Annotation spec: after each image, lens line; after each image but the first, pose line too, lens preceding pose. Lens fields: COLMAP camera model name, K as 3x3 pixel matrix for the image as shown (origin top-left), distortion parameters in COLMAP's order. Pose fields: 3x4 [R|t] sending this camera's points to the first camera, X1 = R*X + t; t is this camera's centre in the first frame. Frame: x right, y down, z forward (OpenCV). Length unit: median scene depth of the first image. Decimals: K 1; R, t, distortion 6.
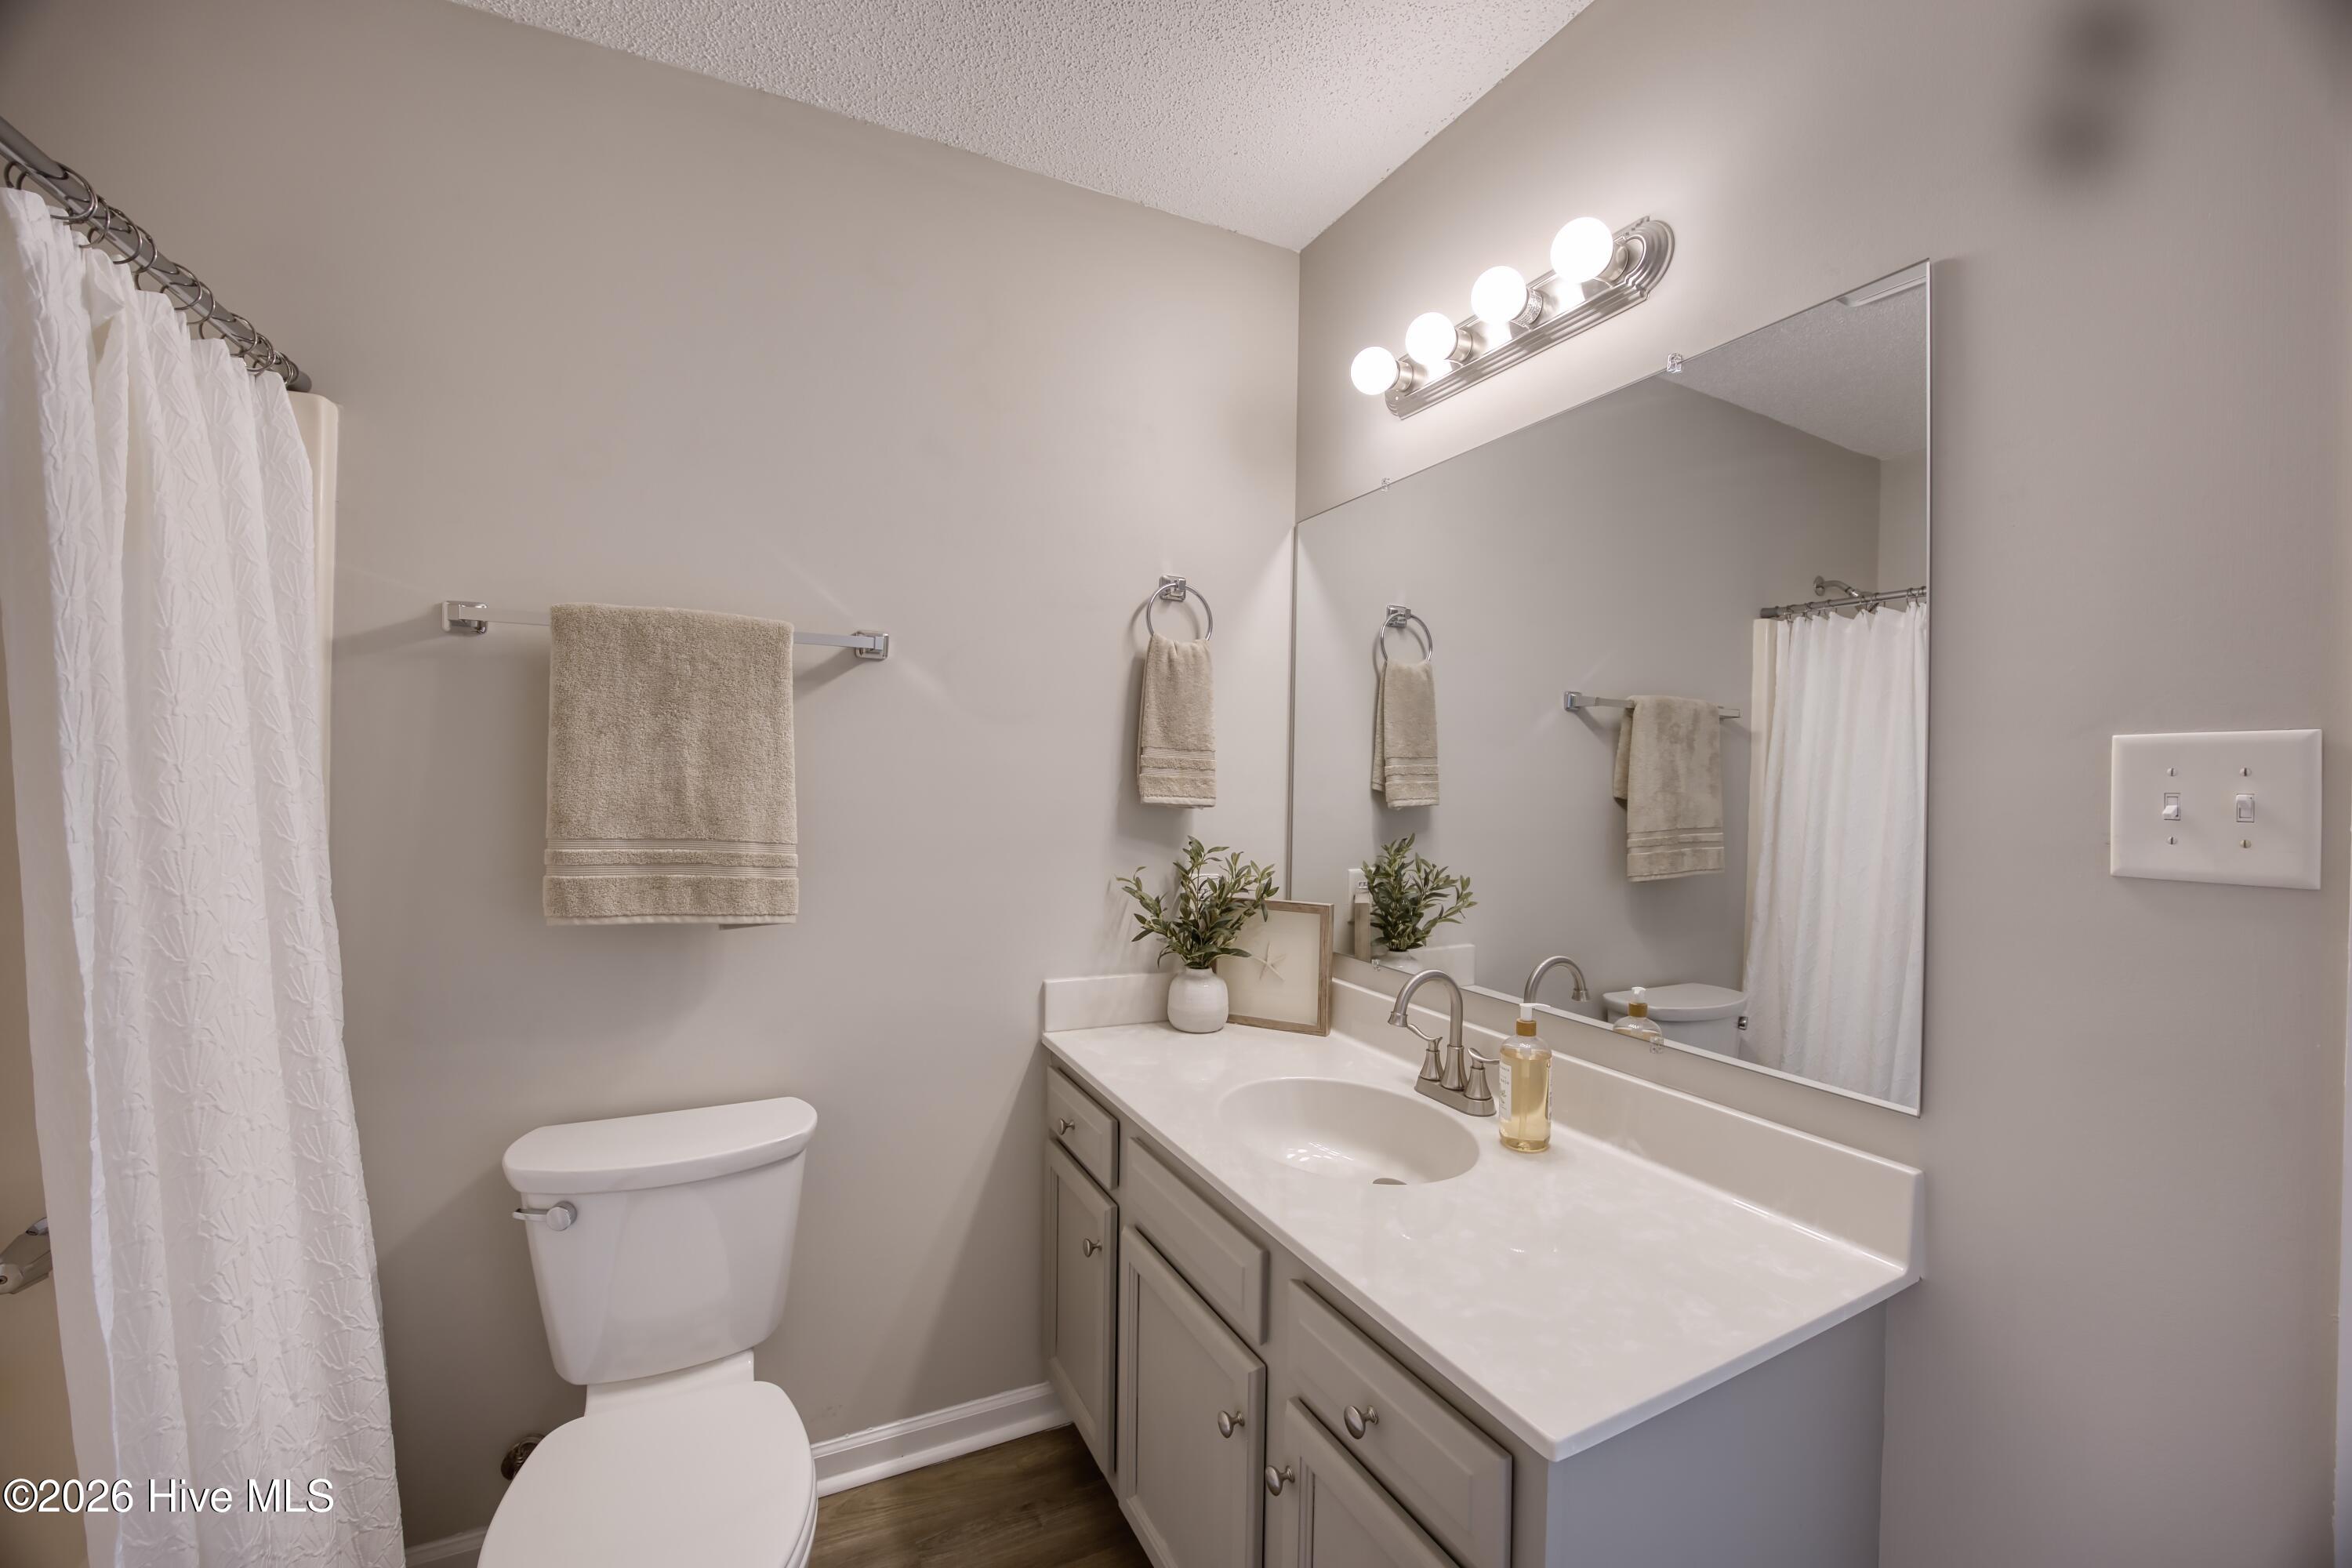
lens RADIAL K [[947.9, 0, 1169.1], [0, 947.9, 777.0], [0, 0, 1]] dist [-0.044363, 0.012535]
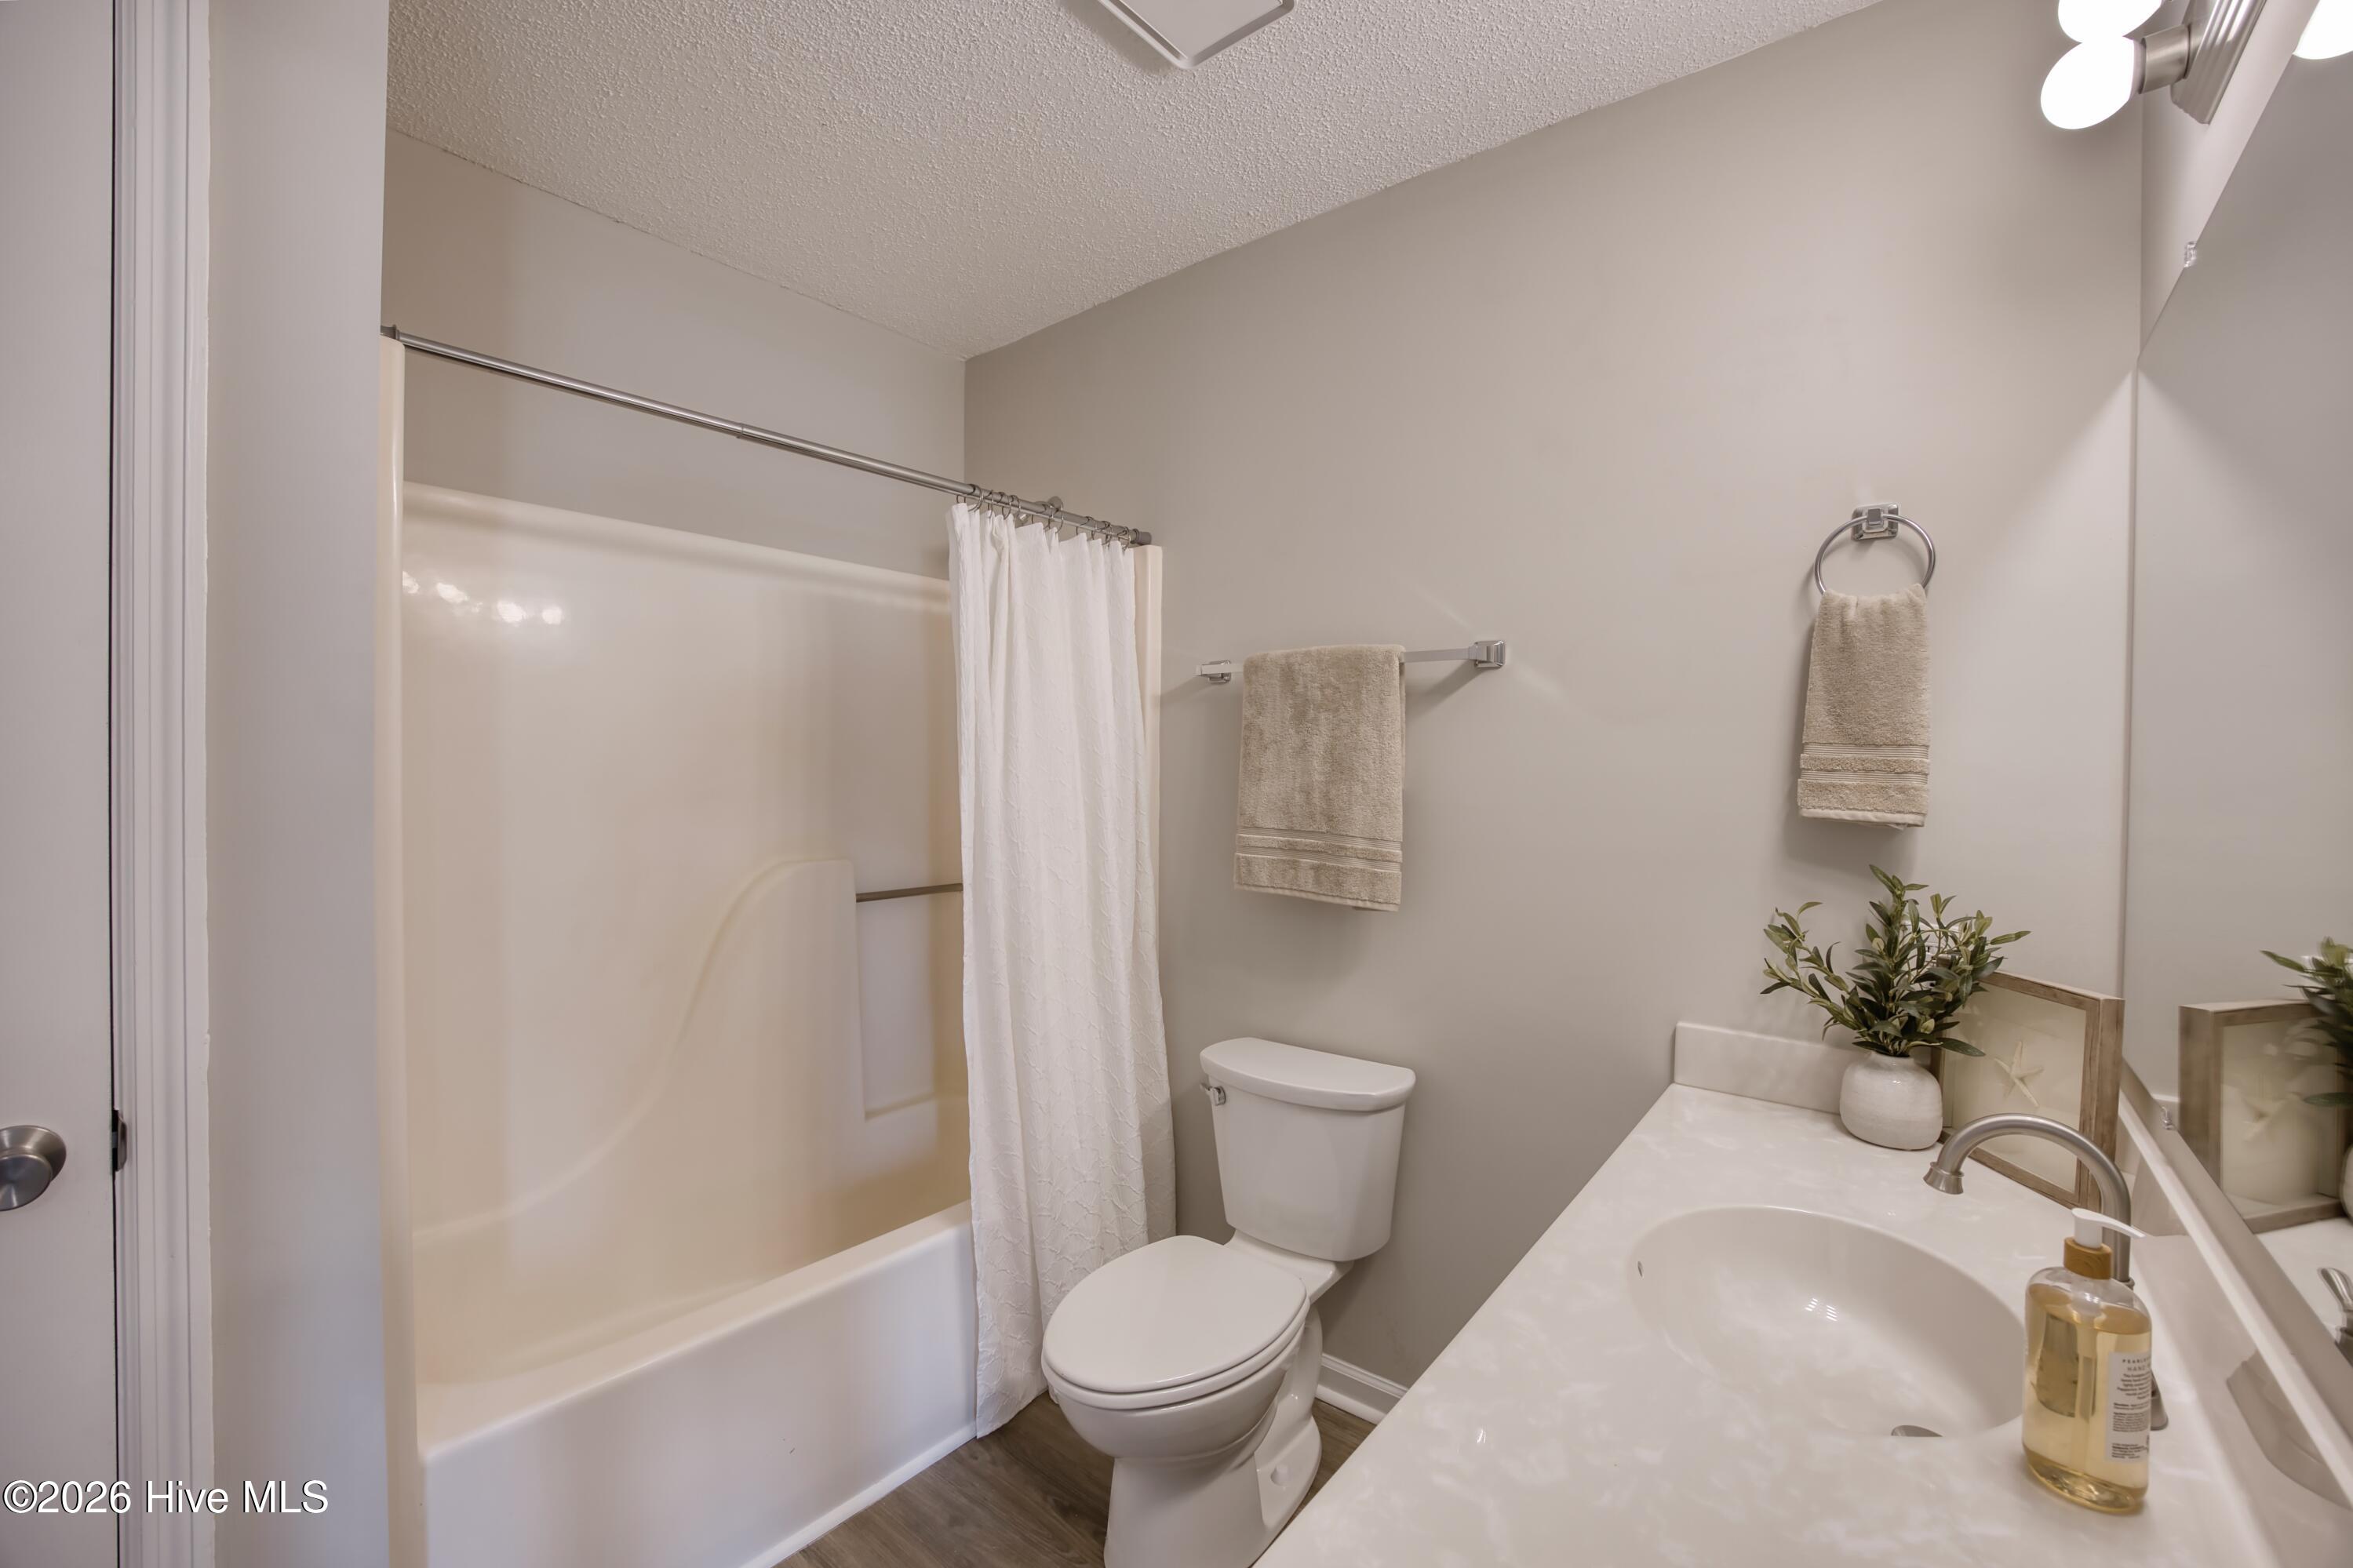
lens RADIAL K [[960.8, 0, 1196.5], [0, 960.8, 783.7], [0, 0, 1]] dist [-0.058664, 0.014120]
pose [[0.434534, 0.001919, -0.900653, 0.541370], [-0.003997, 0.999992, 0.000202, 0.002814], [0.900646, 0.003512, 0.434539, 0.293068]]
